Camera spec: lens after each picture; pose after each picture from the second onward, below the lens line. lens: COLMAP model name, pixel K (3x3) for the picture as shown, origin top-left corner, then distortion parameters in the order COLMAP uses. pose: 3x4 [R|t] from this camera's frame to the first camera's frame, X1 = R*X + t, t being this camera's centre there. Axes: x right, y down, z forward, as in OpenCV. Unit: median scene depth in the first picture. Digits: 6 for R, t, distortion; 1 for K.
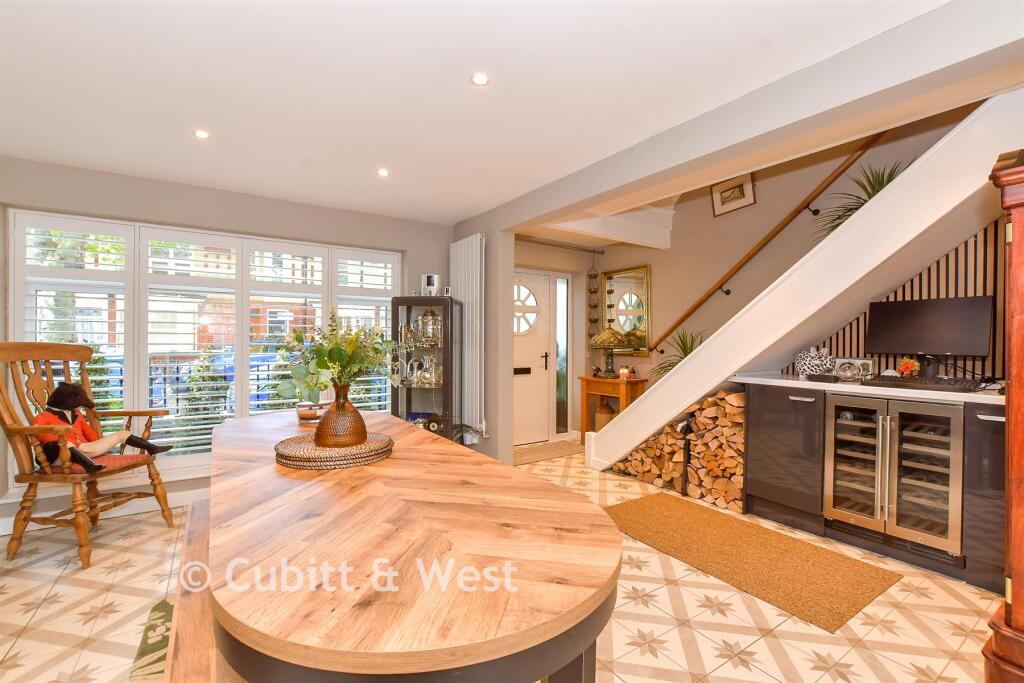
lens RADIAL K [[461.1, 0, 512.0], [0, 461.1, 341.5], [0, 0, 1]] dist [-0.019475, 0.007459]
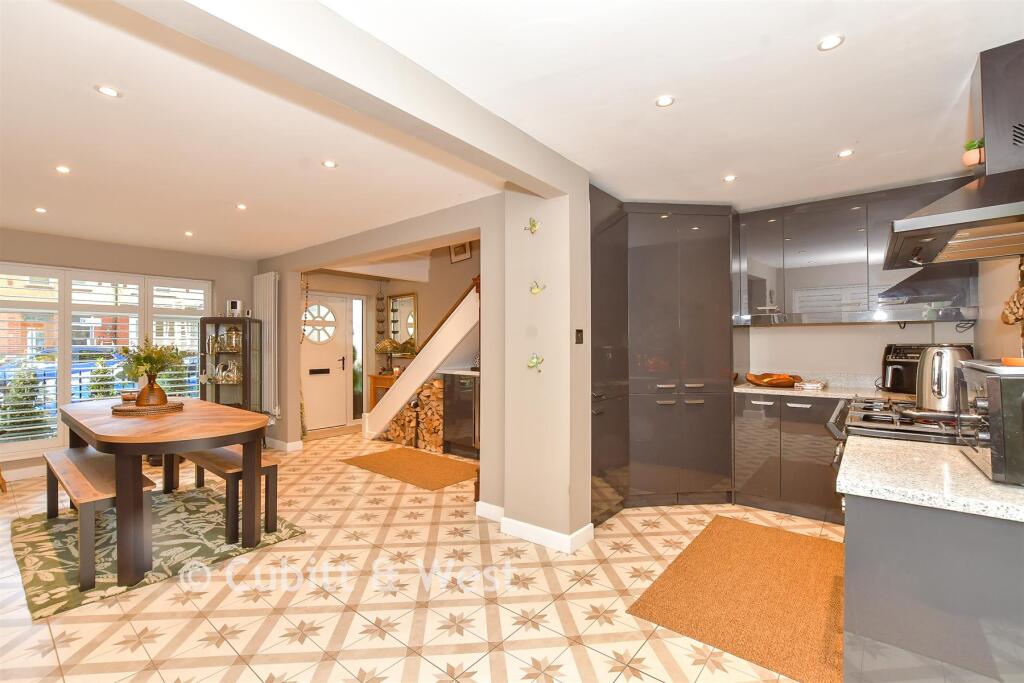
lens RADIAL K [[461.1, 0, 512.0], [0, 461.1, 341.5], [0, 0, 1]] dist [-0.019475, 0.007459]
pose [[0.957314, -0.006049, 0.288985, 0.221115], [0.008666, 0.999932, -0.007777, -0.007643], [-0.288919, 0.009949, 0.957302, -0.538434]]
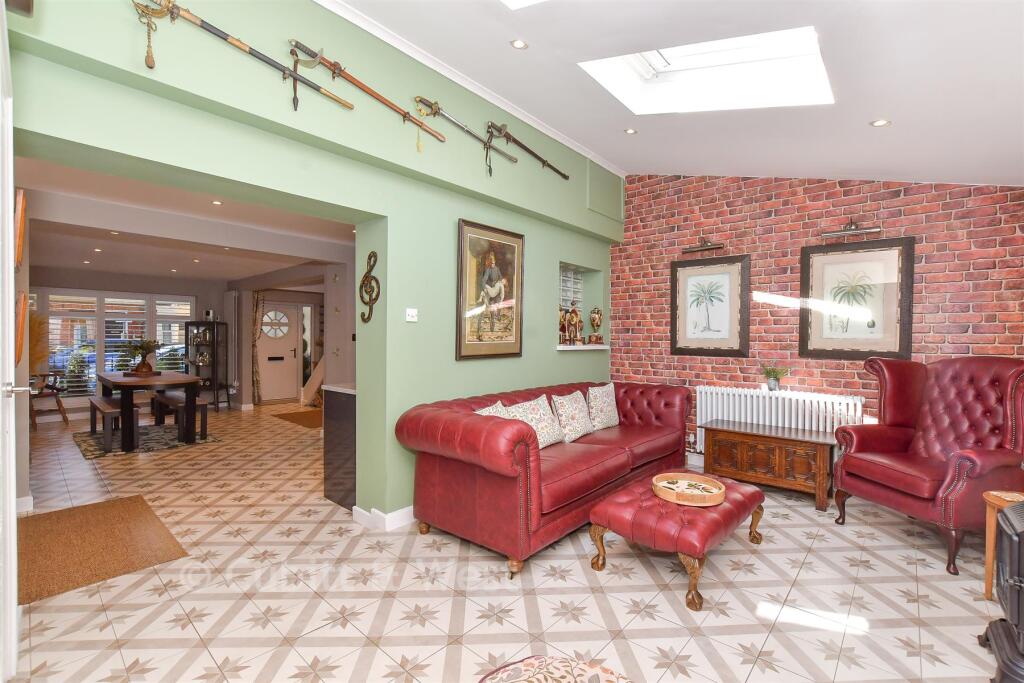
lens RADIAL K [[461.1, 0, 512.0], [0, 461.1, 341.5], [0, 0, 1]] dist [-0.019475, 0.007459]
pose [[0.970268, -0.001647, 0.242026, 0.659566], [0.000746, 0.999992, 0.003814, -0.013026], [-0.242030, -0.003520, 0.970262, -1.338570]]
